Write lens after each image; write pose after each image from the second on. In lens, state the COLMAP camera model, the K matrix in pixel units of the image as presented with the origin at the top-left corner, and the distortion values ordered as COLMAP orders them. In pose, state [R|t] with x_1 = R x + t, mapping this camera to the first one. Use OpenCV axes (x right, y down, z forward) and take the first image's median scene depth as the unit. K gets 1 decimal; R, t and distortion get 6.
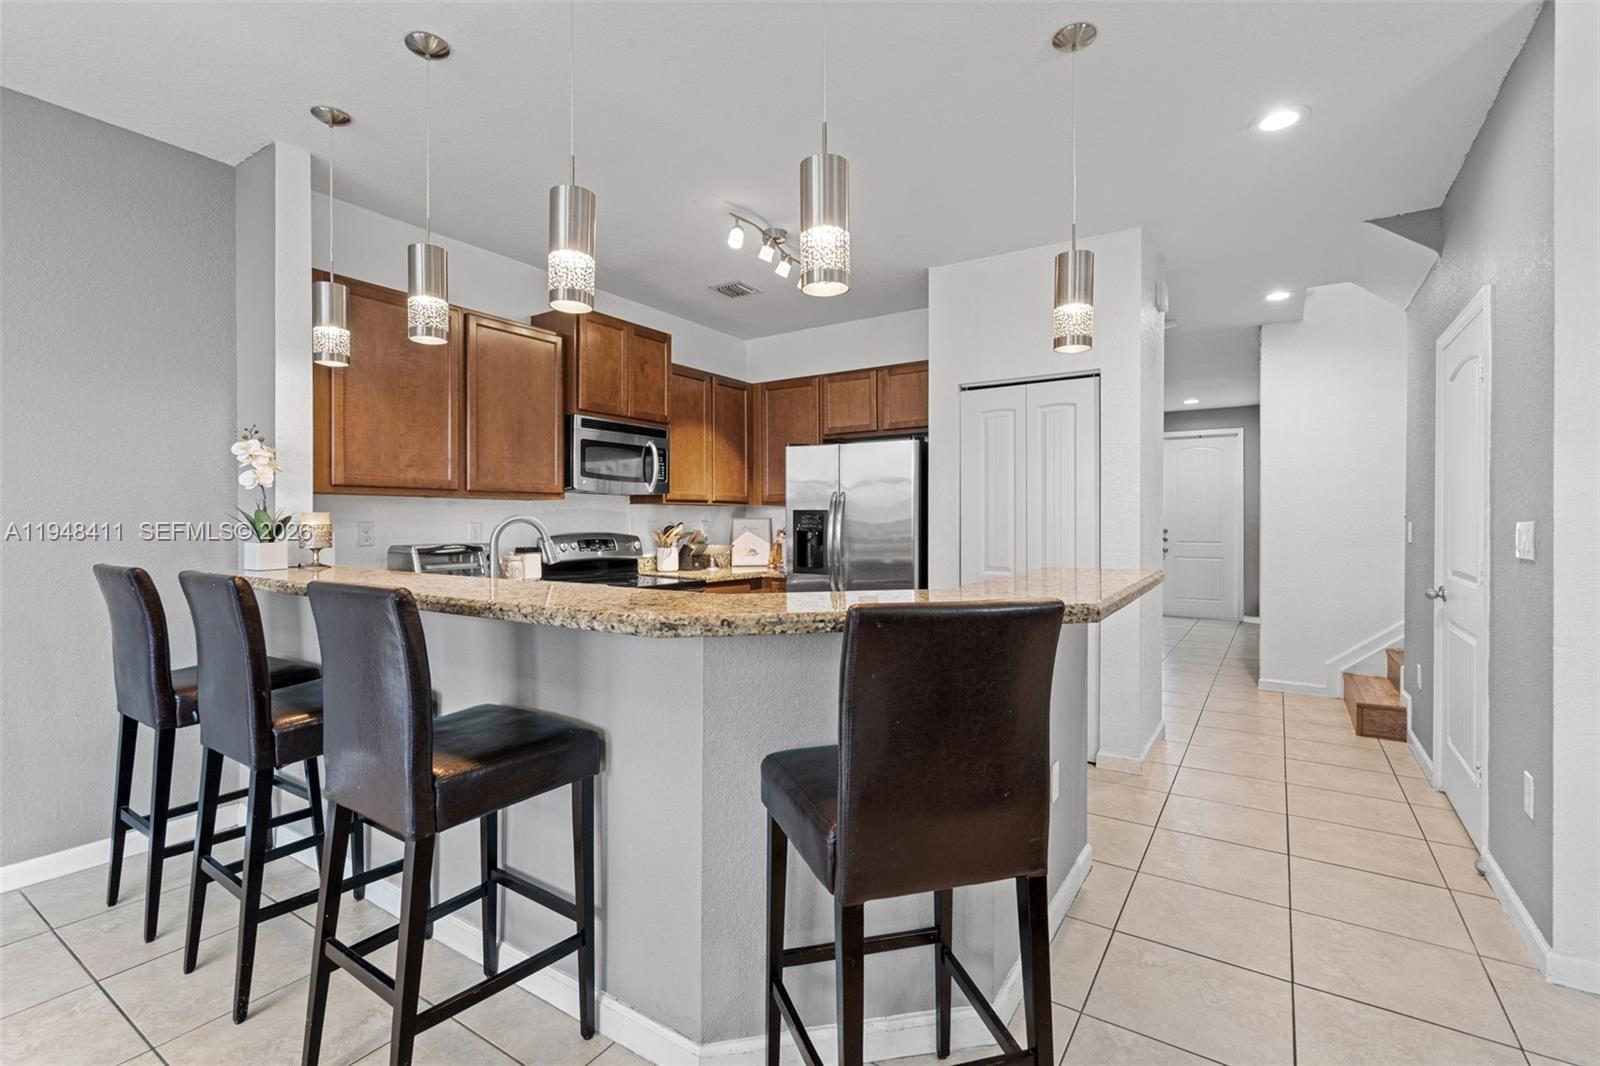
lens RADIAL K [[718.9, 0, 803.2], [0, 718.9, 524.5], [0, 0, 1]] dist [0.008766, 0.000239]
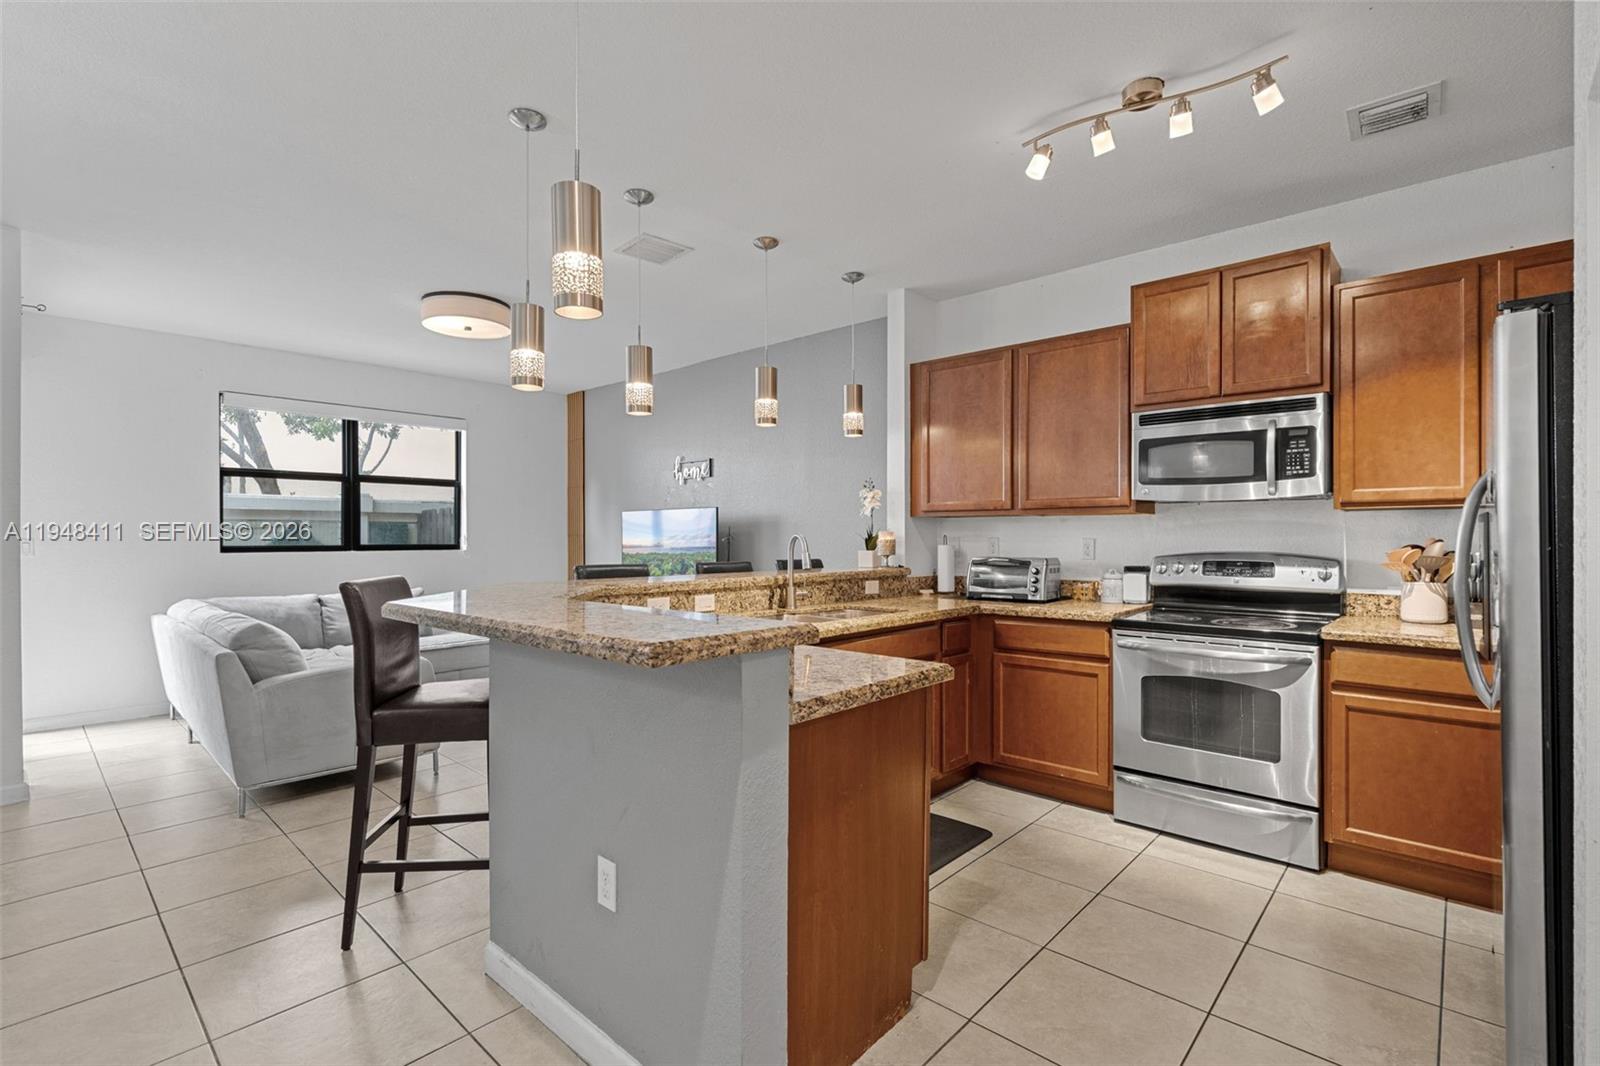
lens RADIAL K [[718.9, 0, 773.7], [0, 718.9, 542.4], [0, 0, 1]] dist [0.008766, 0.000239]
pose [[-0.167033, 0.013301, -0.985862, 0.583595], [-0.000405, 0.999908, 0.013559, -0.009904], [0.985951, 0.002664, -0.167012, 0.704136]]
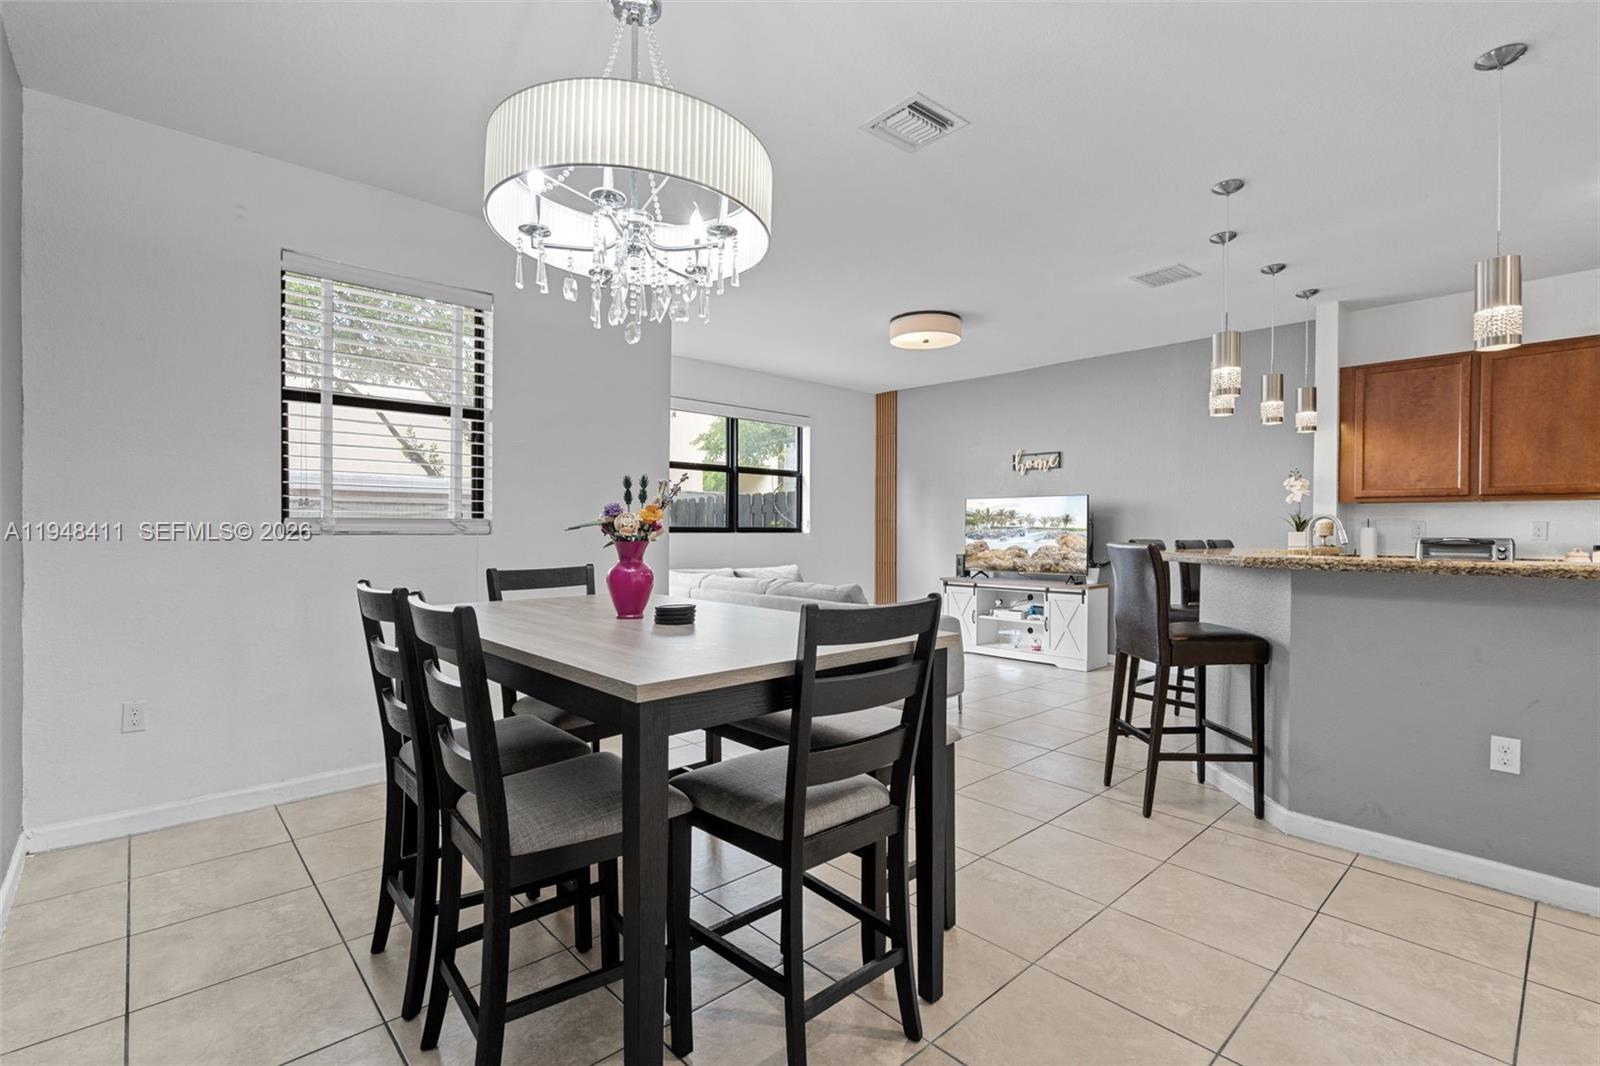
lens RADIAL K [[718.9, 0, 794.7], [0, 718.9, 531.3], [0, 0, 1]] dist [0.008766, 0.000239]
pose [[-0.234800, 0.006456, -0.972022, 0.891531], [-0.006498, 0.999945, 0.008211, 0.010682], [0.972022, 0.008244, -0.234745, 0.123811]]
